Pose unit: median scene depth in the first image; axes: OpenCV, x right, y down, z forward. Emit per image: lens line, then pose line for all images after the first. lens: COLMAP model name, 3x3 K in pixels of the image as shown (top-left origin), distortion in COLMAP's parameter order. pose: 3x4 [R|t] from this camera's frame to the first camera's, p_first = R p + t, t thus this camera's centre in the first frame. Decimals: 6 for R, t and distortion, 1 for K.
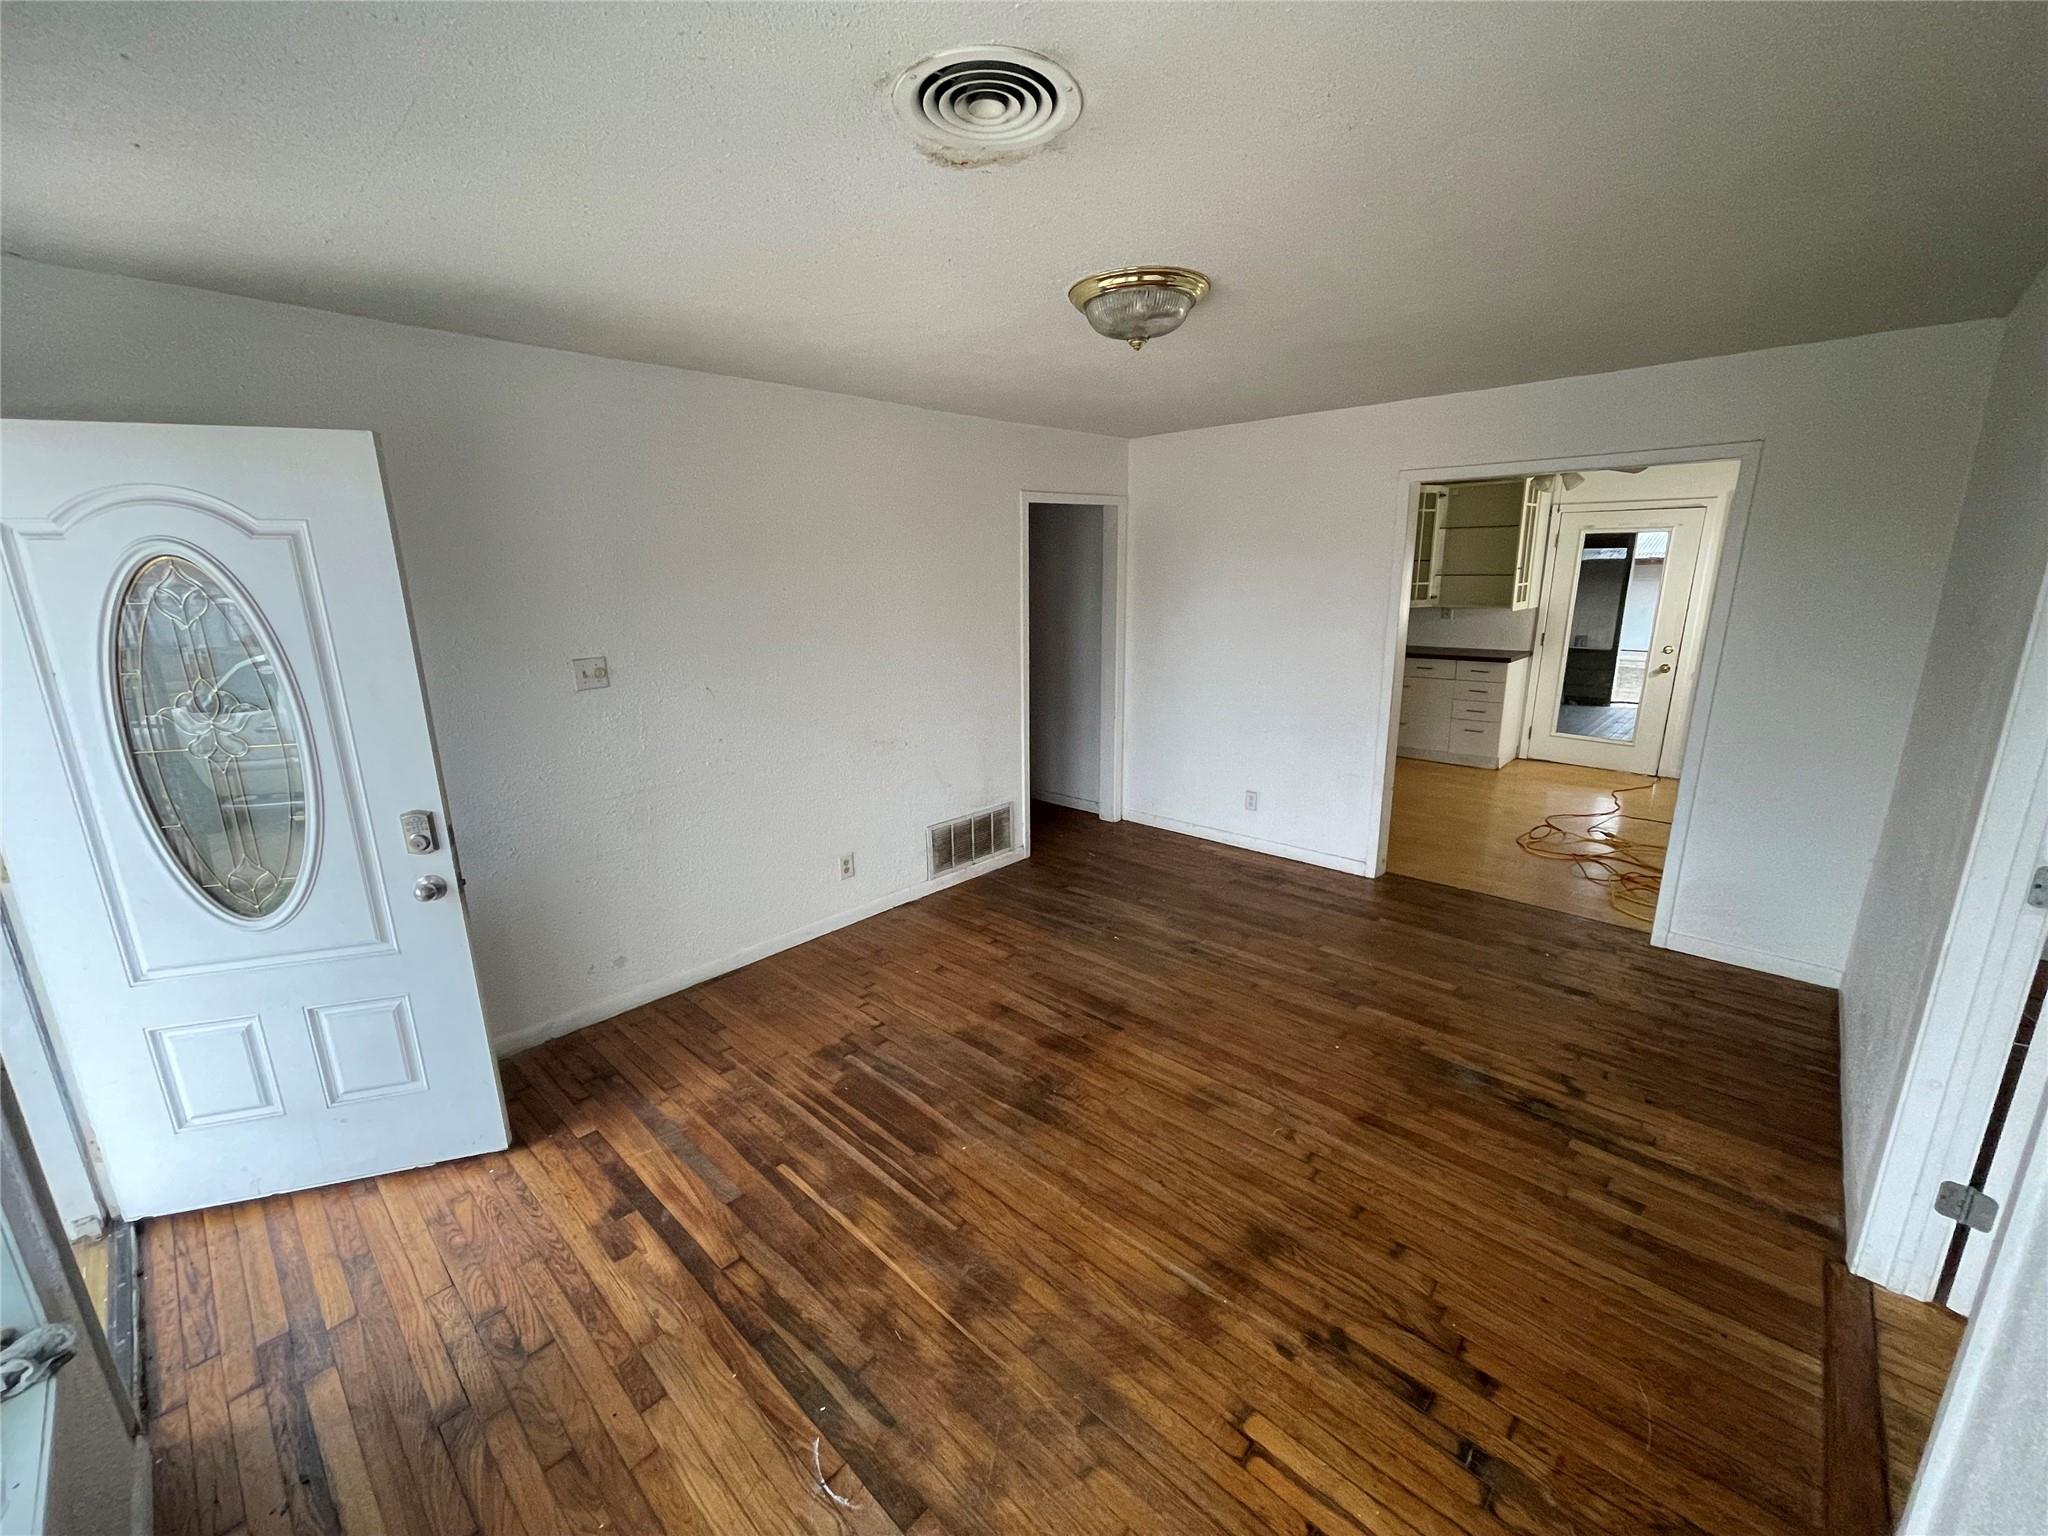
lens RADIAL K [[820.8, 0, 1019.8], [0, 820.8, 768.9], [0, 0, 1]] dist [-0.004653, -0.000476]
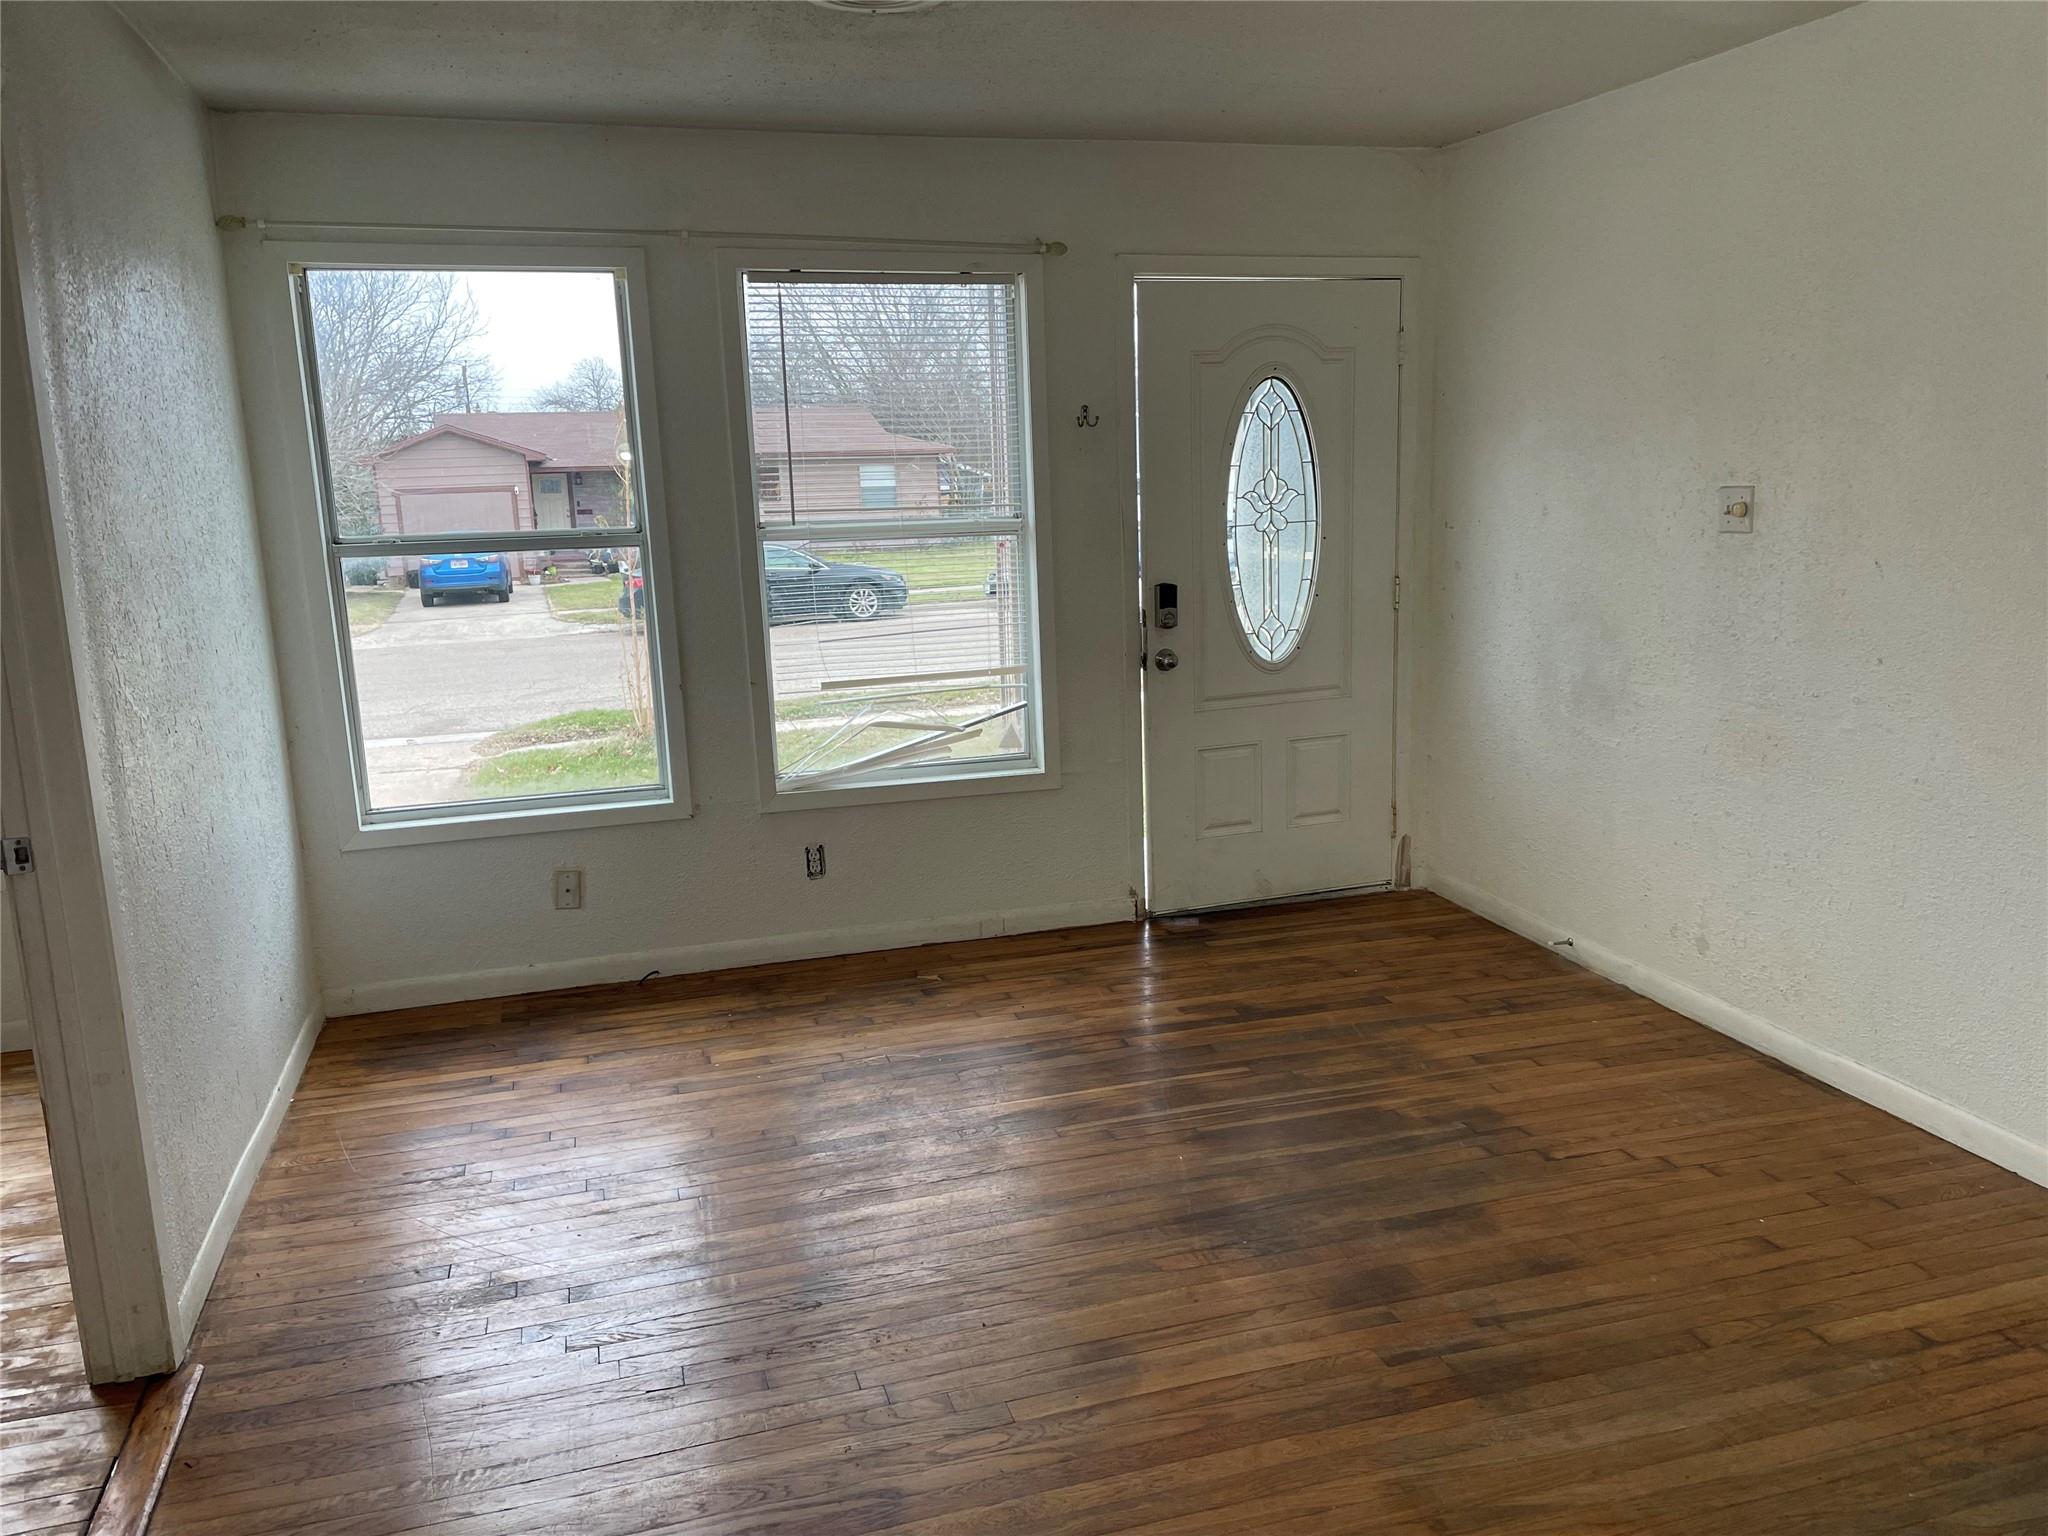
lens RADIAL K [[1544.9, 0, 1023.5], [0, 1544.9, 769.1], [0, 0, 1]] dist [0.044258, -0.002913]
pose [[-0.503520, 0.194990, -0.841692, 0.893802], [-0.176000, 0.930624, 0.320880, -0.221787], [0.845867, 0.309707, -0.434270, 1.130729]]
